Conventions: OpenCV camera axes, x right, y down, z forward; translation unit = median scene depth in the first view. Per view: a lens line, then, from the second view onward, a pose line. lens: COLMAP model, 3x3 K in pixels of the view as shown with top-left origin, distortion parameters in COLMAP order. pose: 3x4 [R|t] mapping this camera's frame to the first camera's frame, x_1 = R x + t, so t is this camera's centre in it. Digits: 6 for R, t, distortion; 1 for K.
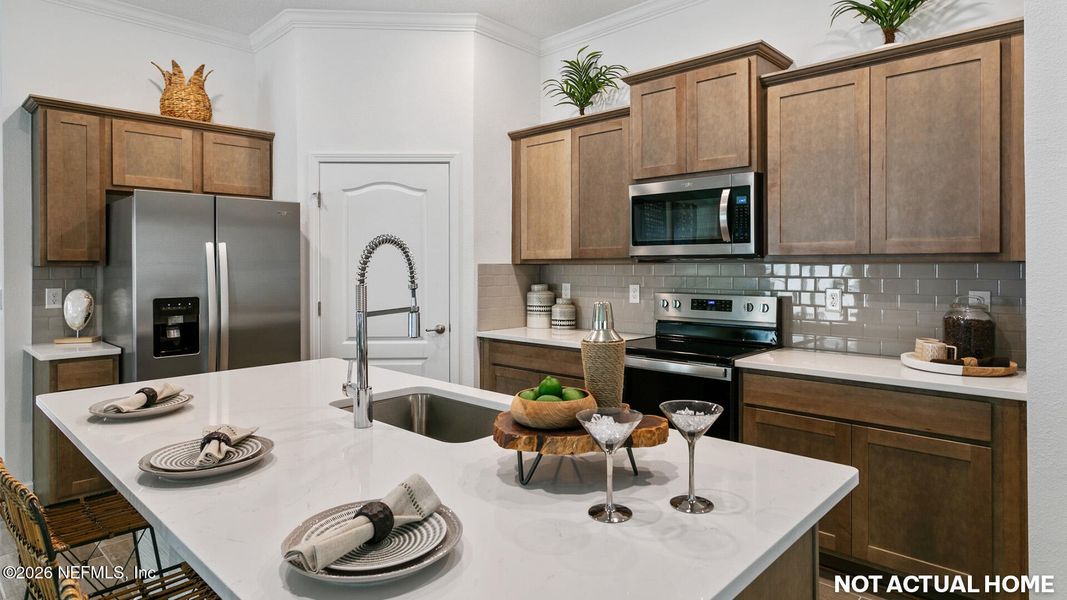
lens RADIAL K [[608.3, 0, 530.8], [0, 608.3, 268.1], [0, 0, 1]] dist [0.013862, 0.000282]
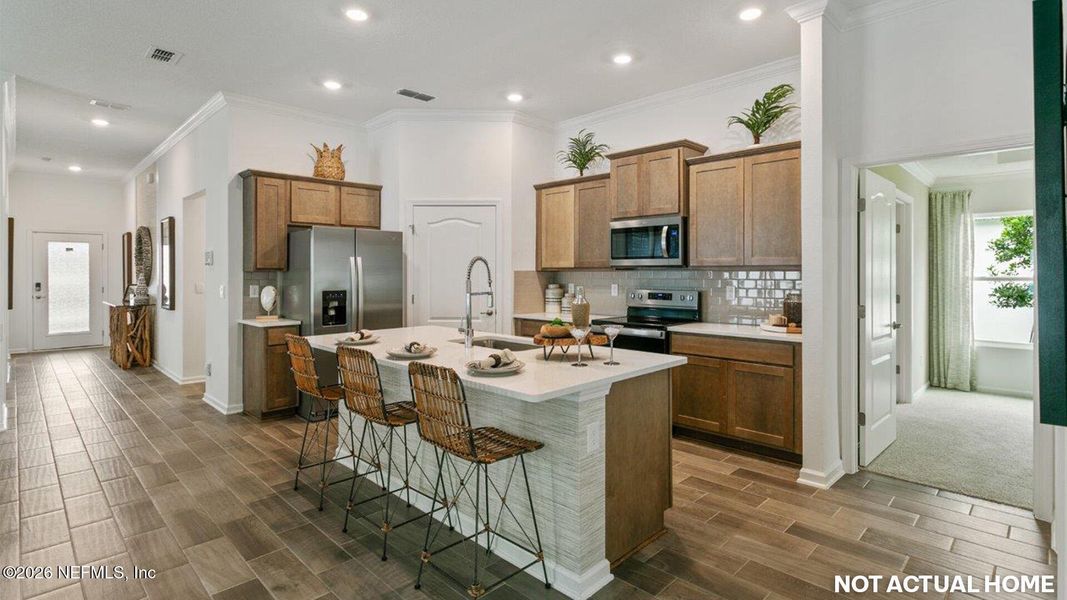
lens RADIAL K [[521.0, 0, 537.2], [0, 521.0, 276.2], [0, 0, 1]] dist [-0.003054, -0.001005]
pose [[0.999822, 0.002750, -0.018651, -0.003457], [-0.002701, 0.999993, 0.002654, 0.003890], [0.018658, -0.002603, 0.999823, -0.381570]]
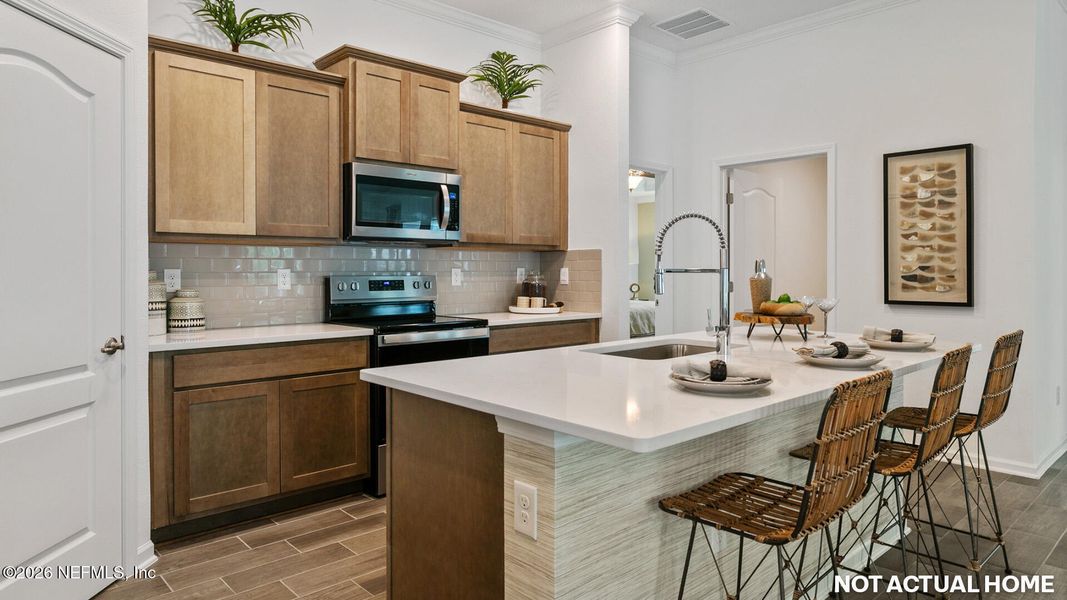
lens RADIAL K [[655.2, 0, 534.9], [0, 655.2, 274.2], [0, 0, 1]] dist [-0.001855, -0.000043]
pose [[0.058586, -0.004637, 0.998272, -0.849352], [0.004754, 0.999979, 0.004366, 0.036654], [-0.998271, 0.004490, 0.058606, 0.660312]]
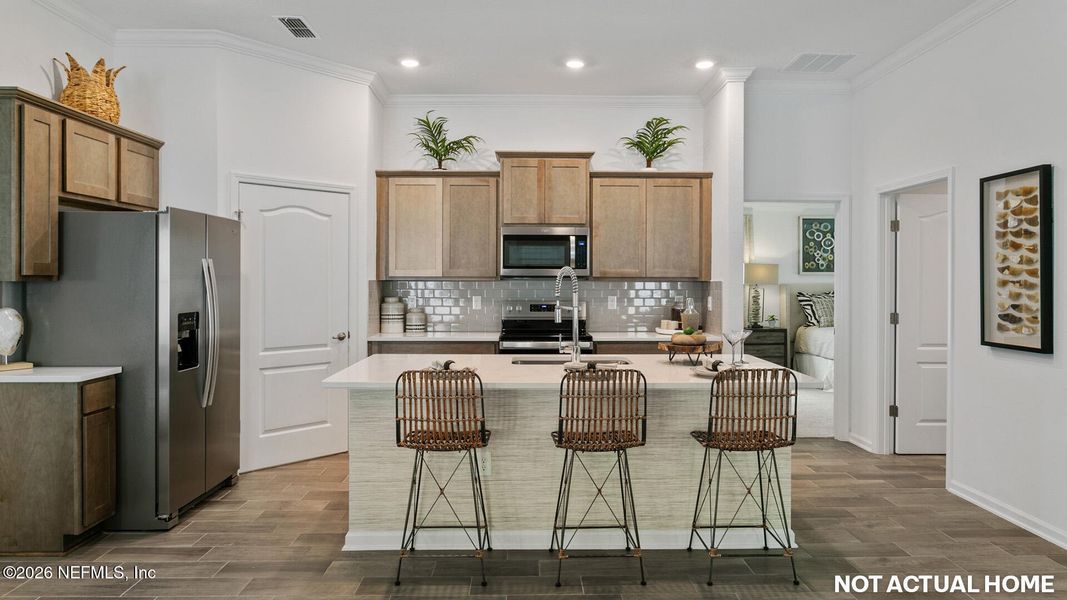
lens RADIAL K [[687.4, 0, 538.7], [0, 687.4, 286.0], [0, 0, 1]] dist [0.002536, 0.001757]
pose [[0.708400, -0.001041, 0.705811, -0.933370], [-0.002029, 0.999992, 0.003511, -0.001157], [-0.705809, -0.003919, 0.708392, -0.222310]]
